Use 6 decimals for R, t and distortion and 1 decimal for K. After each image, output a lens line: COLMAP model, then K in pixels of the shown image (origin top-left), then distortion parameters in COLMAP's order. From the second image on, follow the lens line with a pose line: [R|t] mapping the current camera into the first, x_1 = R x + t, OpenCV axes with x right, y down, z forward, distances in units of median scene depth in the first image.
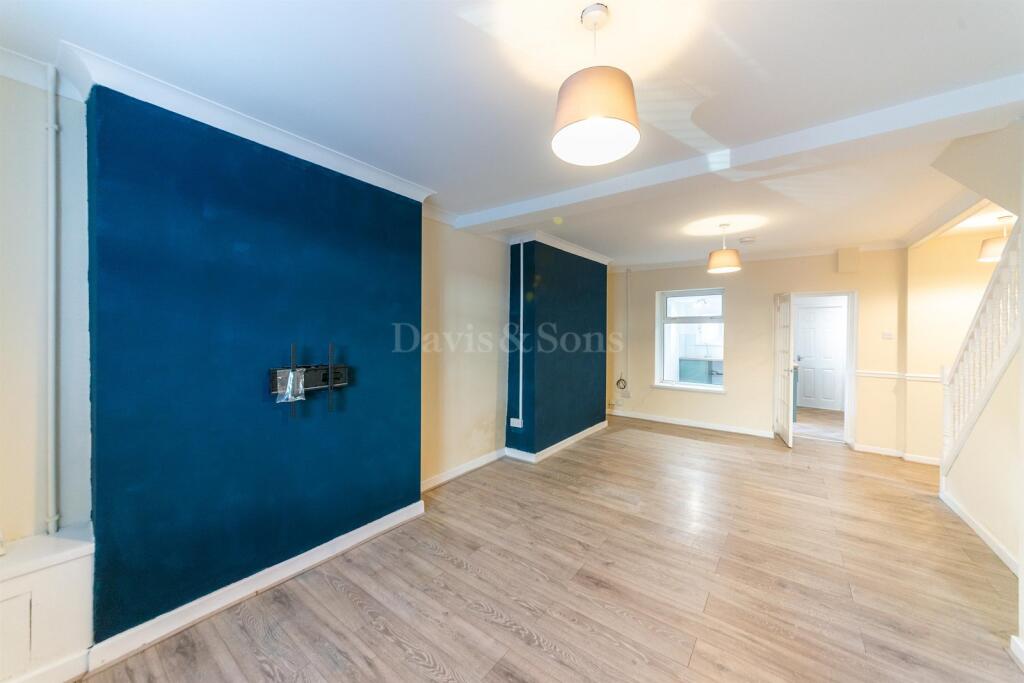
lens RADIAL K [[371.3, 0, 514.3], [0, 371.3, 334.7], [0, 0, 1]] dist [0.000687, 0.000102]
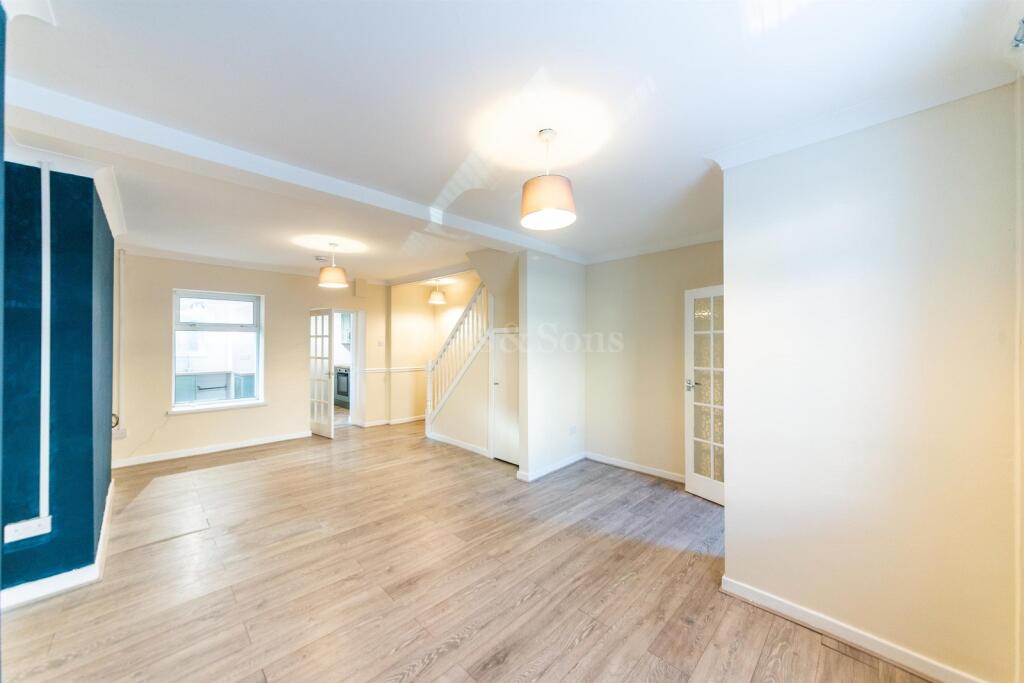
lens RADIAL K [[370.4, 0, 515.6], [0, 370.4, 340.2], [0, 0, 1]] dist [0.006262, 0.000101]
pose [[0.134570, -0.001642, 0.990903, -0.729532], [0.006269, 0.999980, 0.000805, -0.015753], [-0.990884, 0.006103, 0.134577, 0.525023]]
